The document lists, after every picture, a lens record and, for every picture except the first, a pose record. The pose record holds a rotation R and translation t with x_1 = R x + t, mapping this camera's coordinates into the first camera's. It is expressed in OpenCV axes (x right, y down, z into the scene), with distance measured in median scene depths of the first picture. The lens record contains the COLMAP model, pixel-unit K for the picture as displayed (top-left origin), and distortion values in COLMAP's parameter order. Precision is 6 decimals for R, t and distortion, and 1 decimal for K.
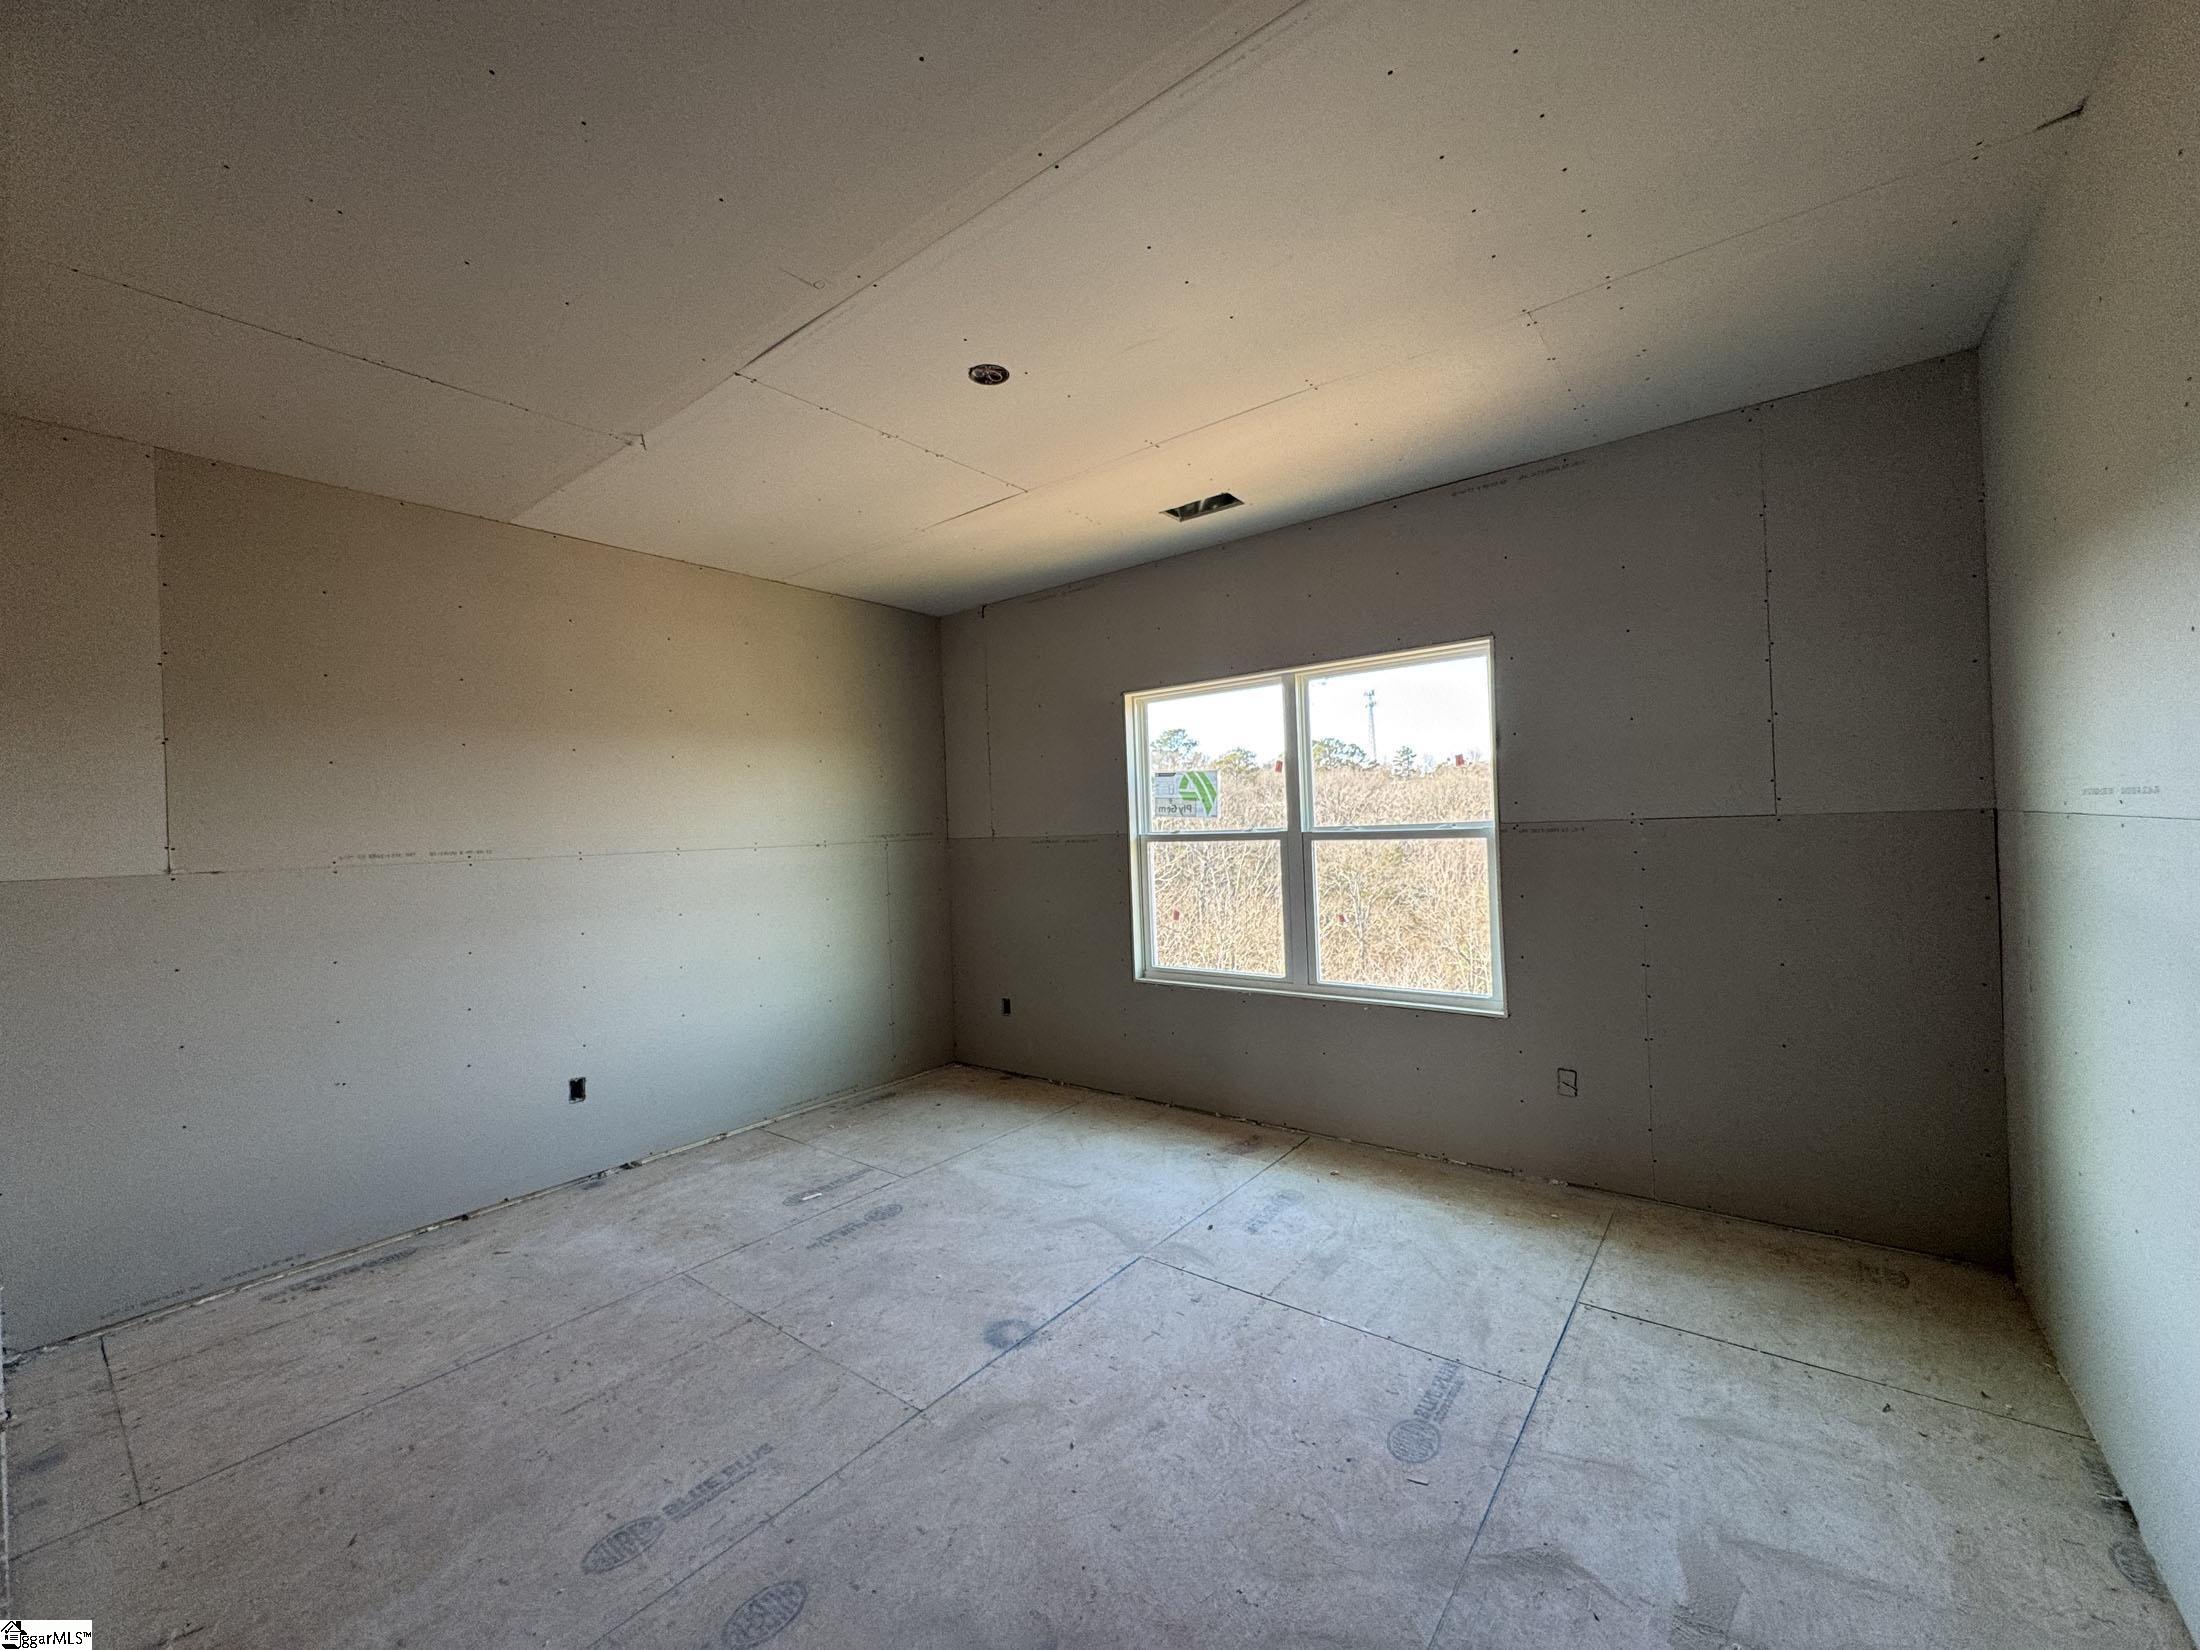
lens RADIAL K [[881.6, 0, 1095.5], [0, 881.6, 824.8], [0, 0, 1]] dist [0.000672, -0.000390]
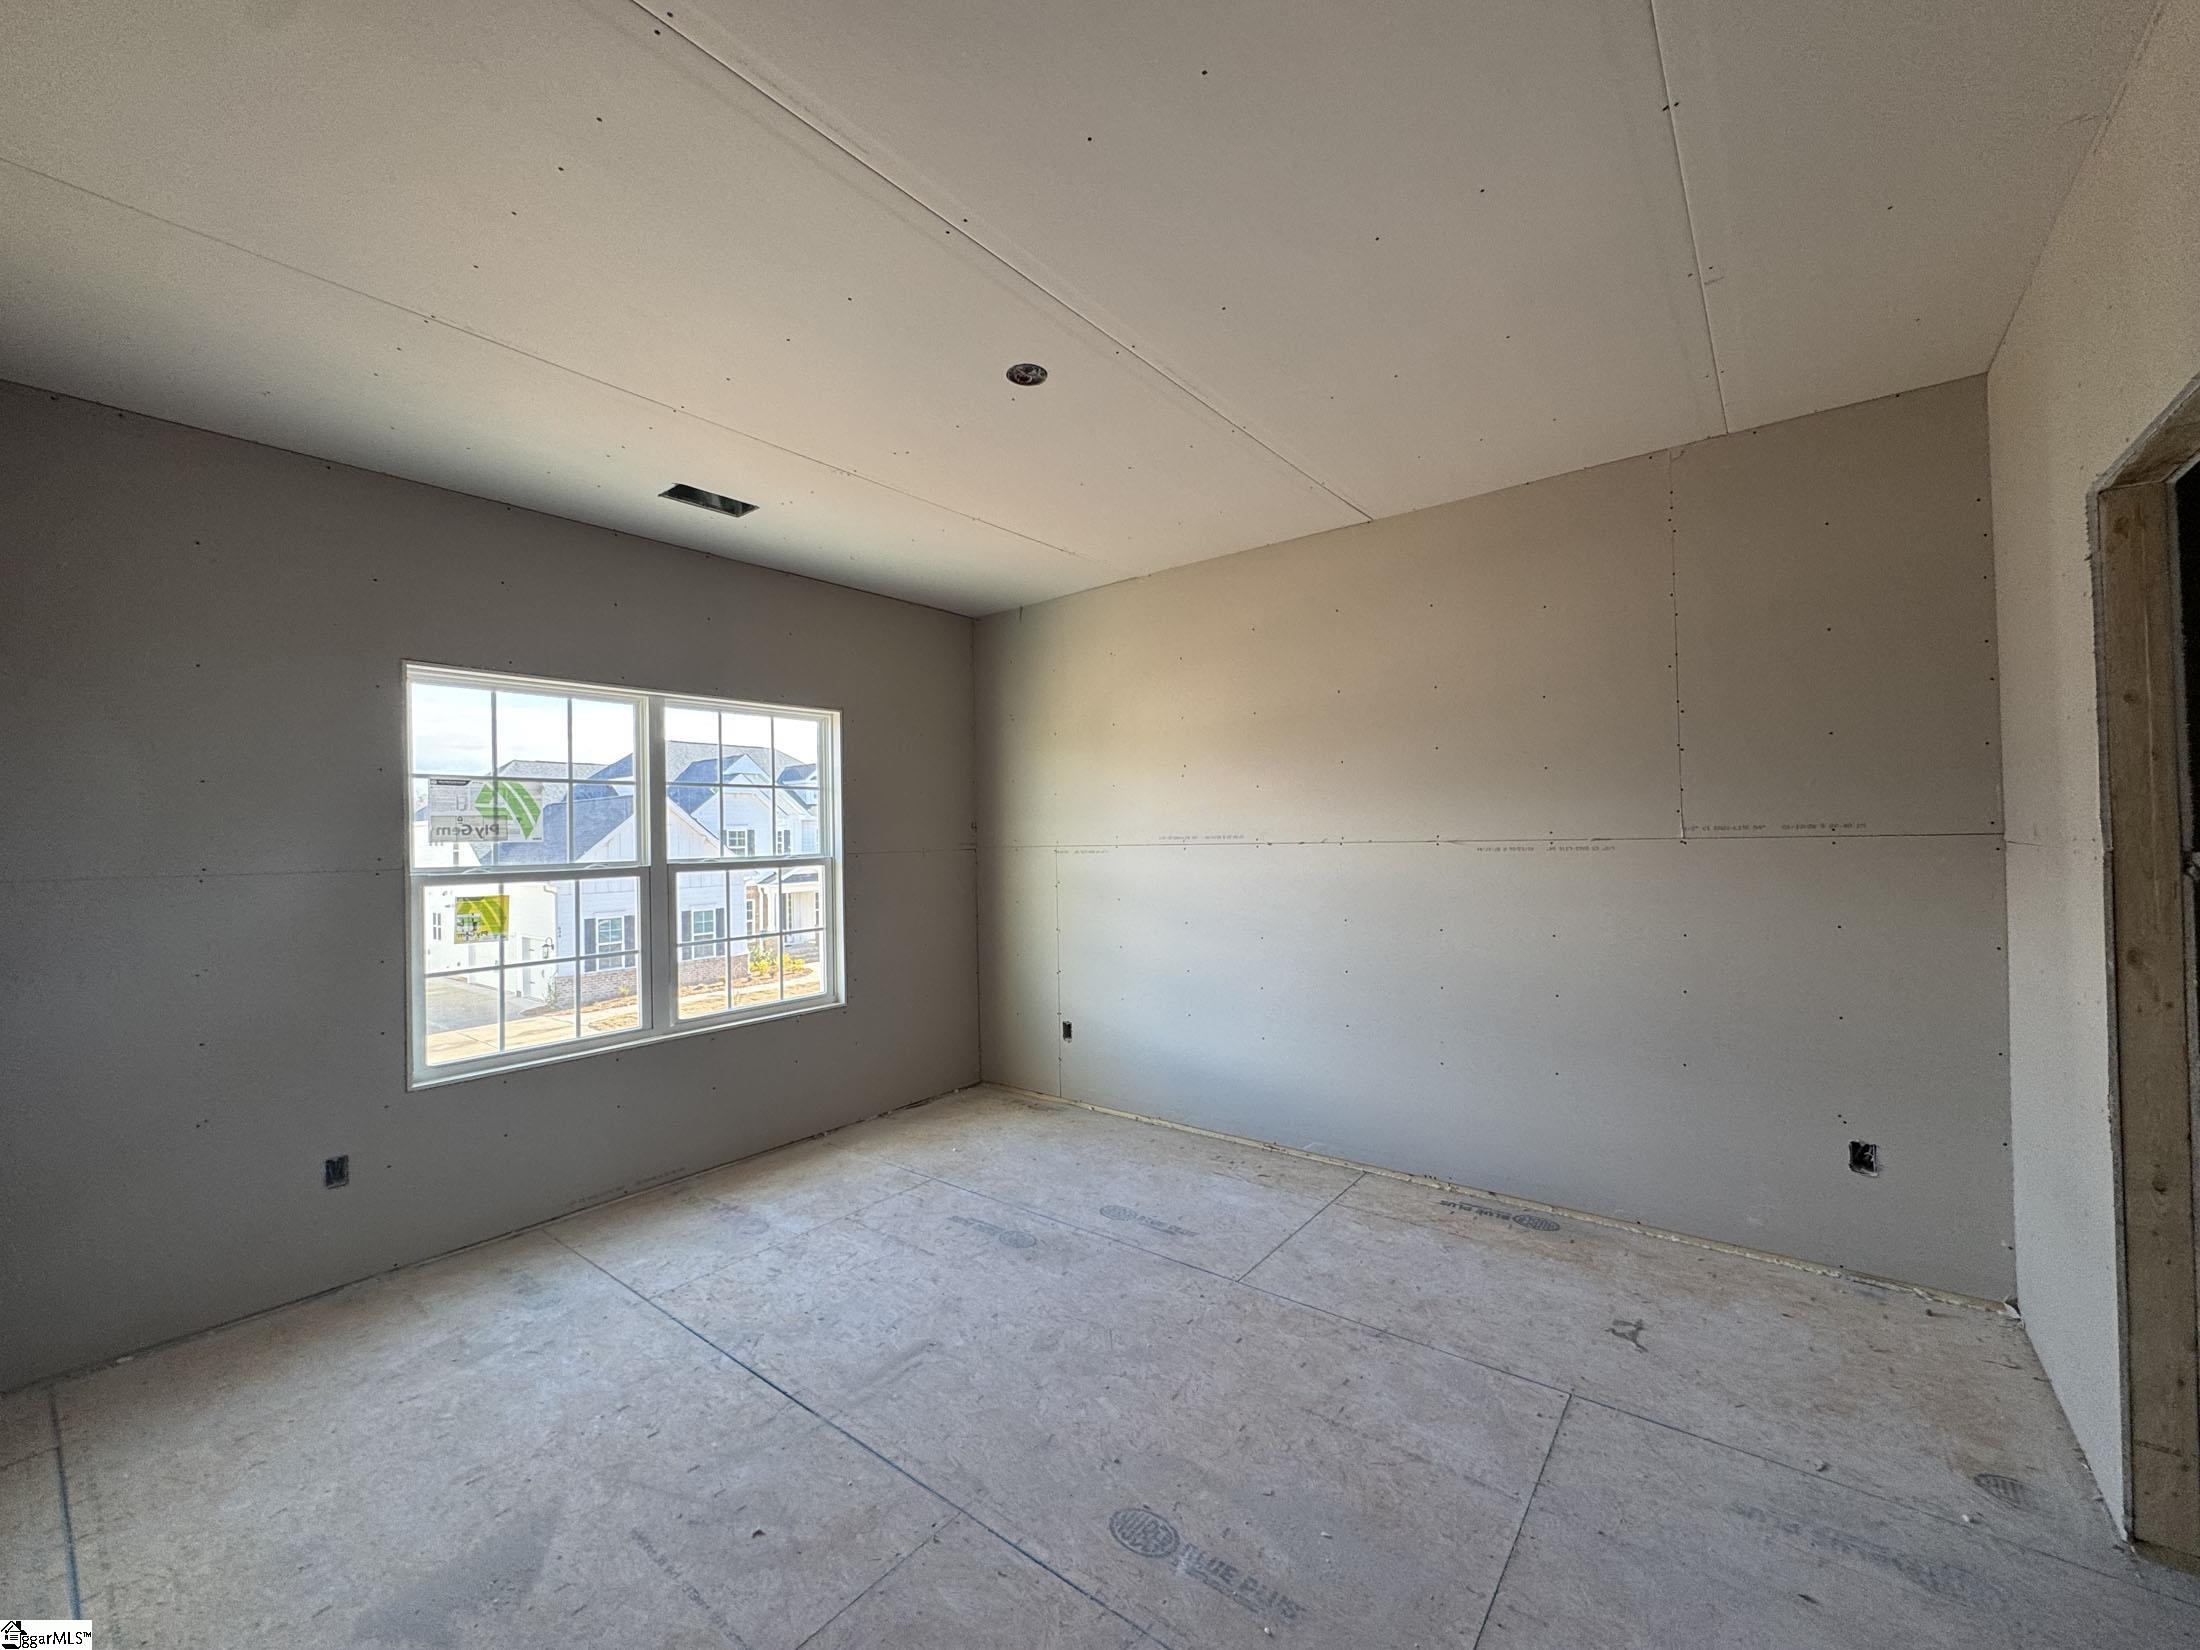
lens RADIAL K [[881.6, 0, 1095.5], [0, 881.6, 824.8], [0, 0, 1]] dist [0.000672, -0.000390]
pose [[0.006254, 0.051533, 0.998652, -0.681330], [0.006038, 0.998651, -0.051570, 0.018150], [-0.999962, 0.006352, 0.005935, 0.536103]]
